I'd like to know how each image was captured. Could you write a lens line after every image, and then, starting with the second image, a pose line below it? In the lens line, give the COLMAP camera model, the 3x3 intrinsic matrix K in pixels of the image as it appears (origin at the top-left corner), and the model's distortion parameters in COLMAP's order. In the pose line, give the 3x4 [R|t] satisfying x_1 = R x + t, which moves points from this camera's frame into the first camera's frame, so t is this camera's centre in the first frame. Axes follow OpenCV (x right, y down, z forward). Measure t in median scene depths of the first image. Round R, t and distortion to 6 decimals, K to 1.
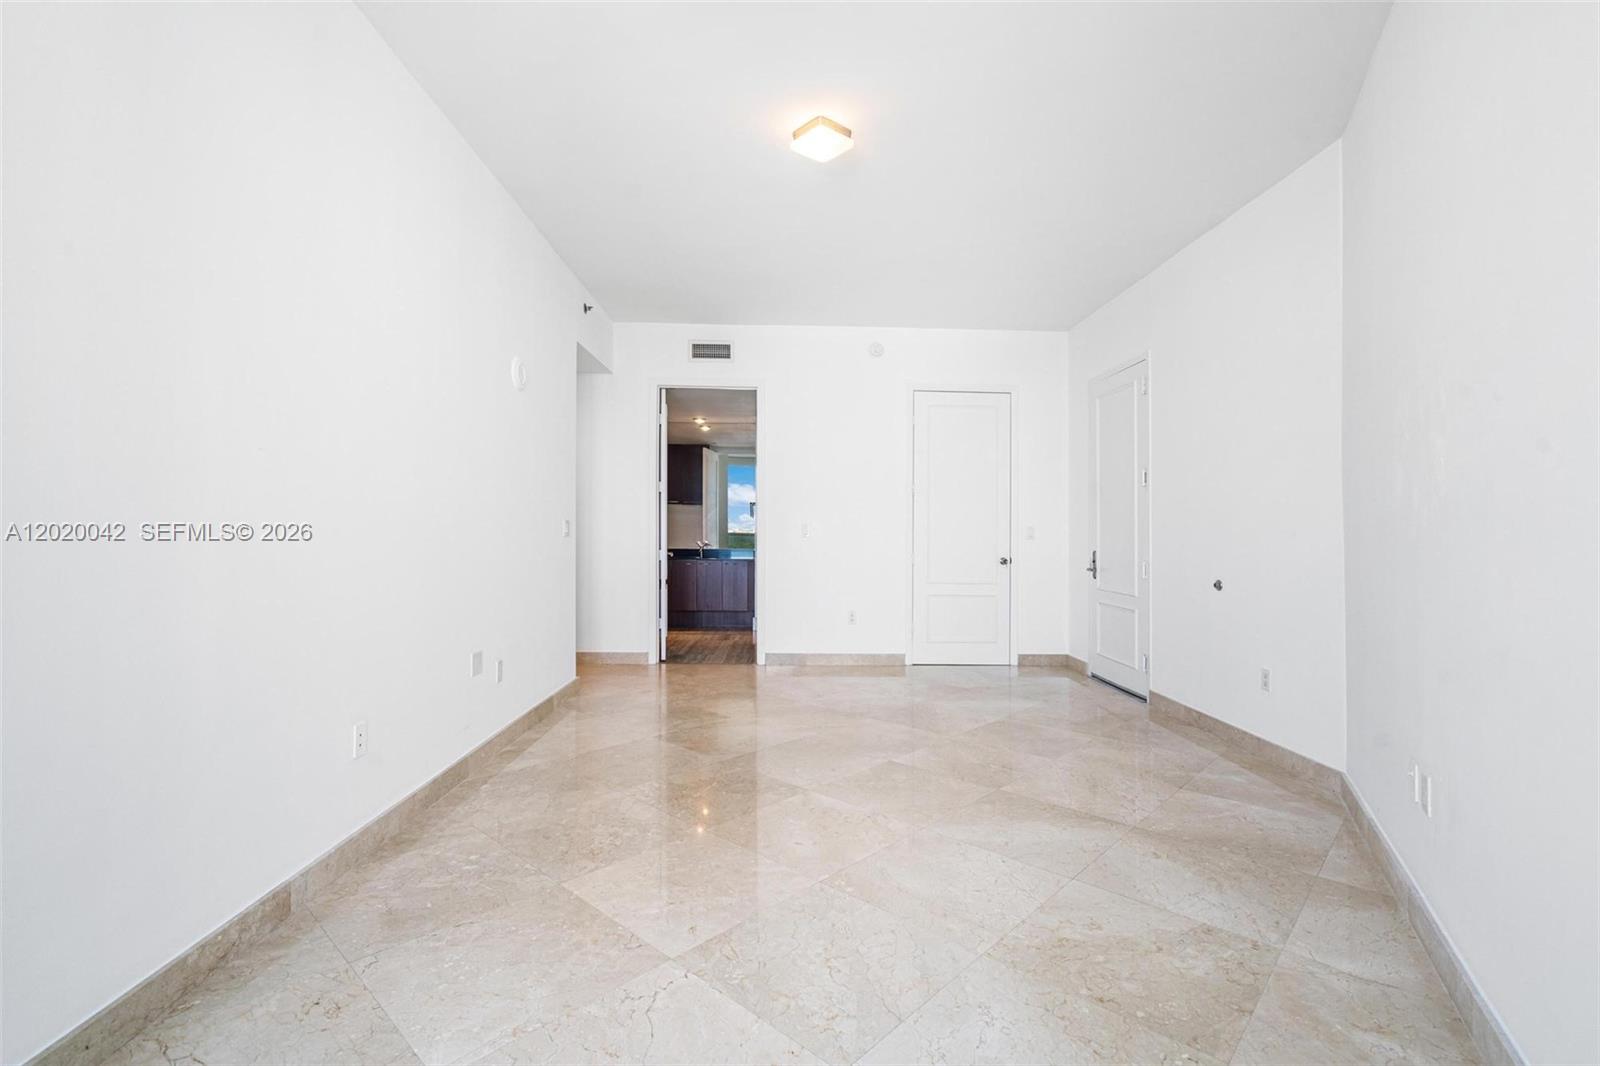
lens RADIAL K [[734.3, 0, 805.1], [0, 734.3, 533.6], [0, 0, 1]] dist [-0.003359, 0.000354]
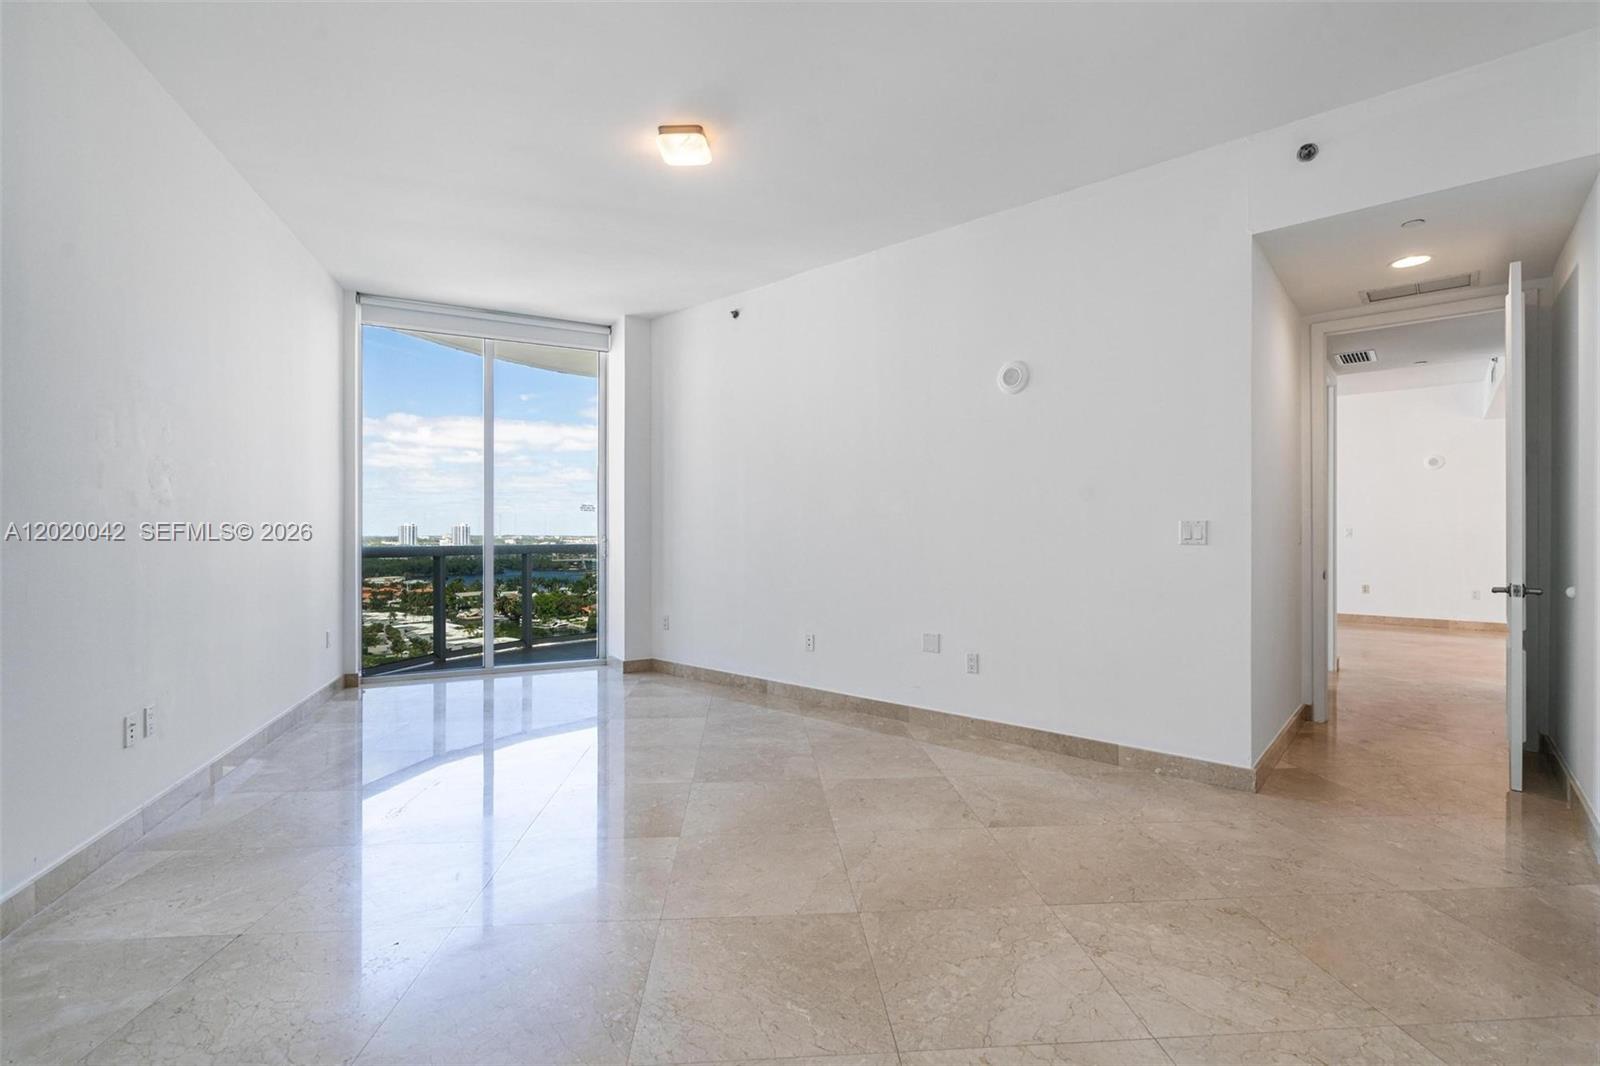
lens RADIAL K [[734.3, 0, 805.1], [0, 734.3, 533.6], [0, 0, 1]] dist [-0.003359, 0.000354]
pose [[-0.681602, -0.011783, -0.731629, 0.680321], [-0.008417, 0.999930, -0.008262, 0.004624], [0.731675, 0.000527, -0.681653, 1.878203]]
